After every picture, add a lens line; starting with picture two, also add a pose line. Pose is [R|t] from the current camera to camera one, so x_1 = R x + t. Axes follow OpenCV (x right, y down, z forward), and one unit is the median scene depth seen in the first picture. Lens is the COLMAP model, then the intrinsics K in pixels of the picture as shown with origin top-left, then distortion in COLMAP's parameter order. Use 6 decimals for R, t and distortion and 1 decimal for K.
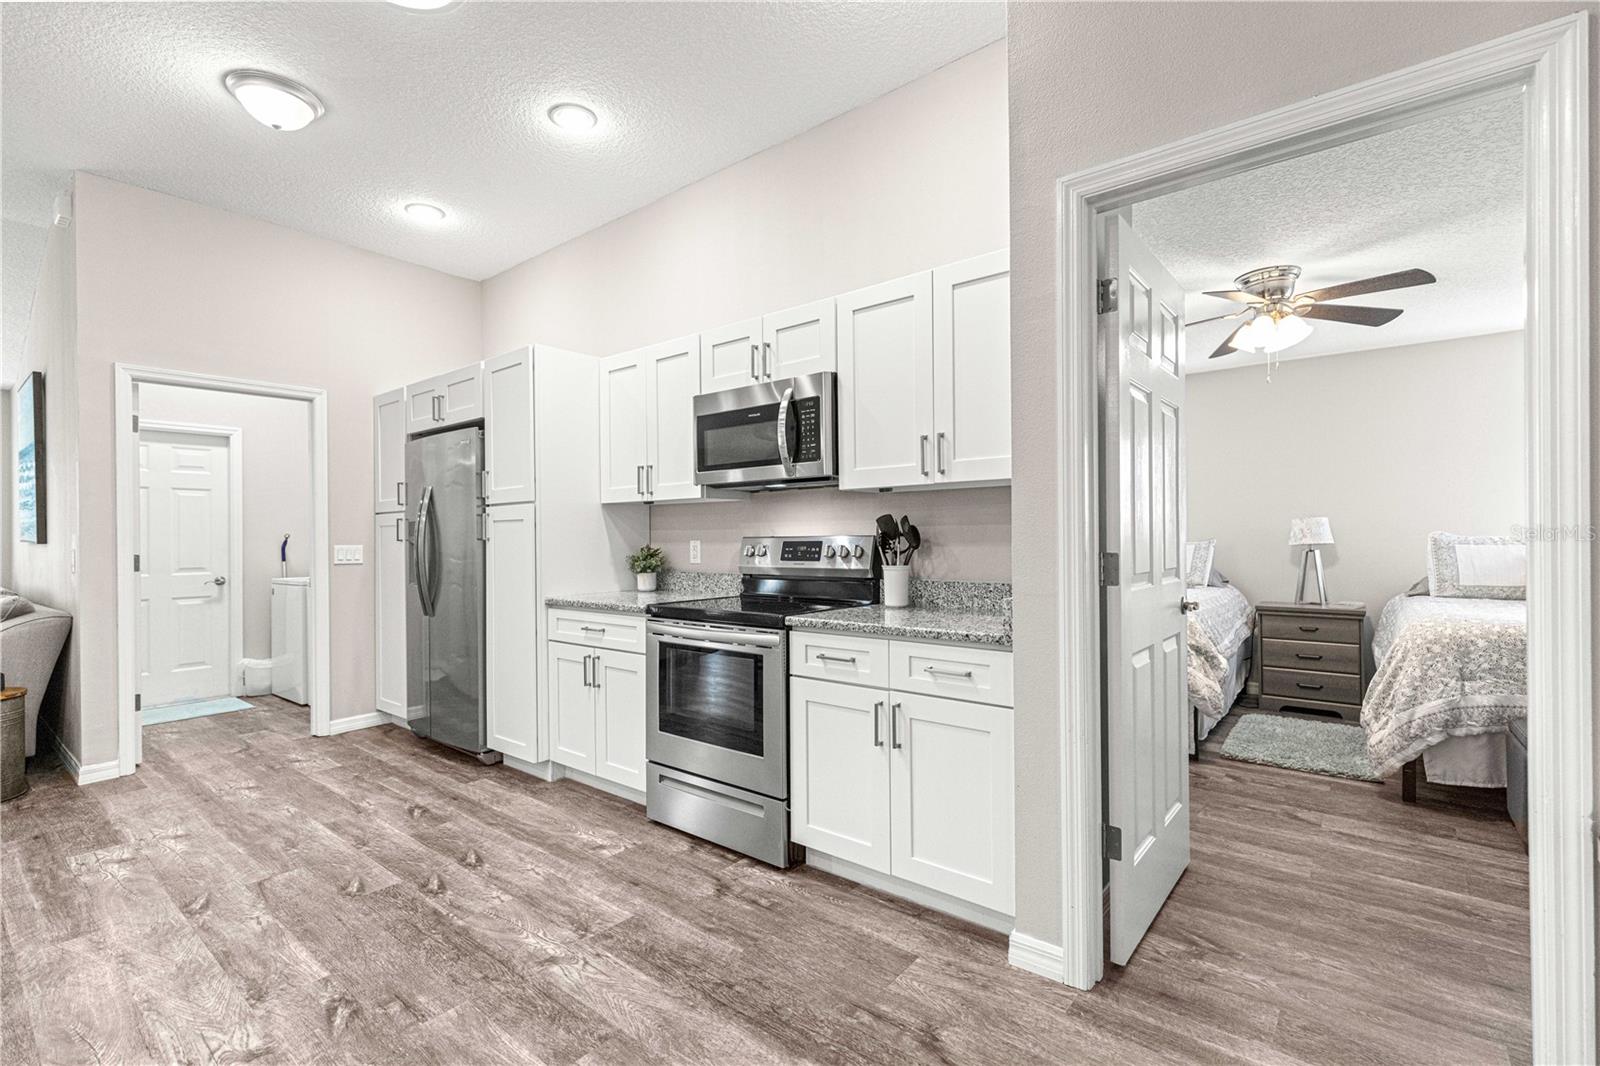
lens RADIAL K [[718.9, 0, 795.5], [0, 718.9, 531.6], [0, 0, 1]] dist [0.007906, 0.000237]
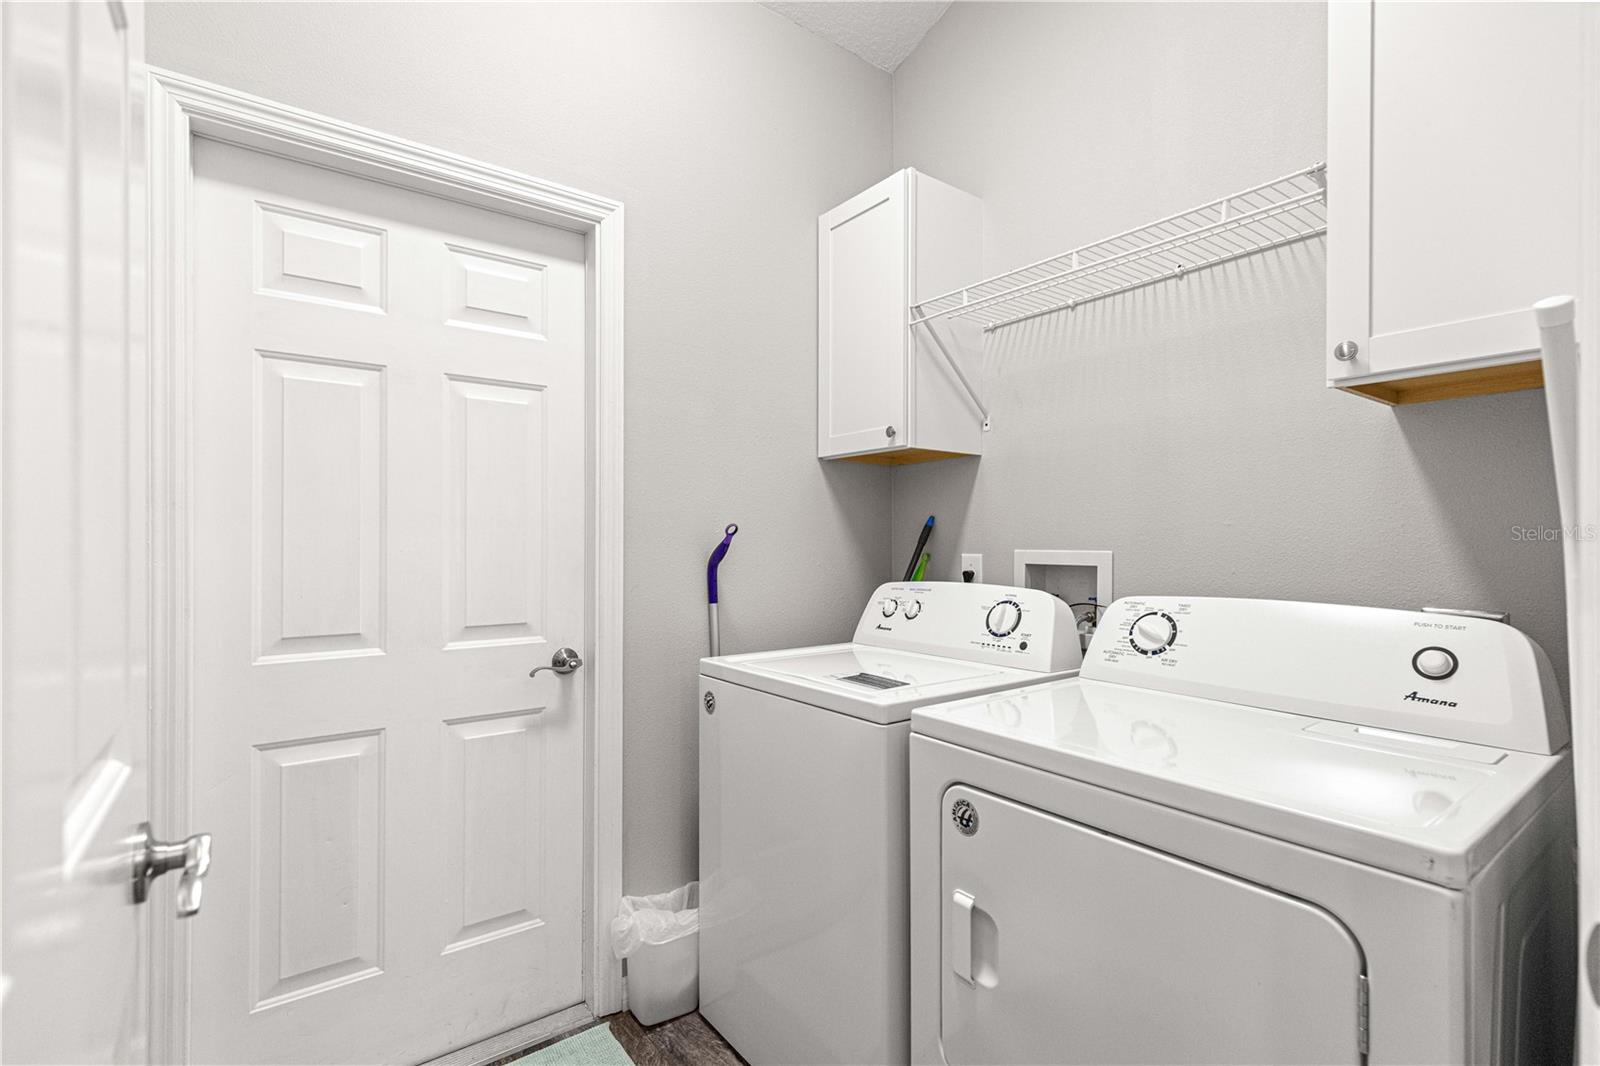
lens RADIAL K [[718.9, 0, 799.2], [0, 718.9, 536.7], [0, 0, 1]] dist [0.007906, 0.000237]
pose [[0.974326, 0.006302, -0.225052, -0.617694], [-0.005726, 0.999978, 0.003211, 0.008420], [0.225068, -0.001840, 0.974341, 0.701273]]
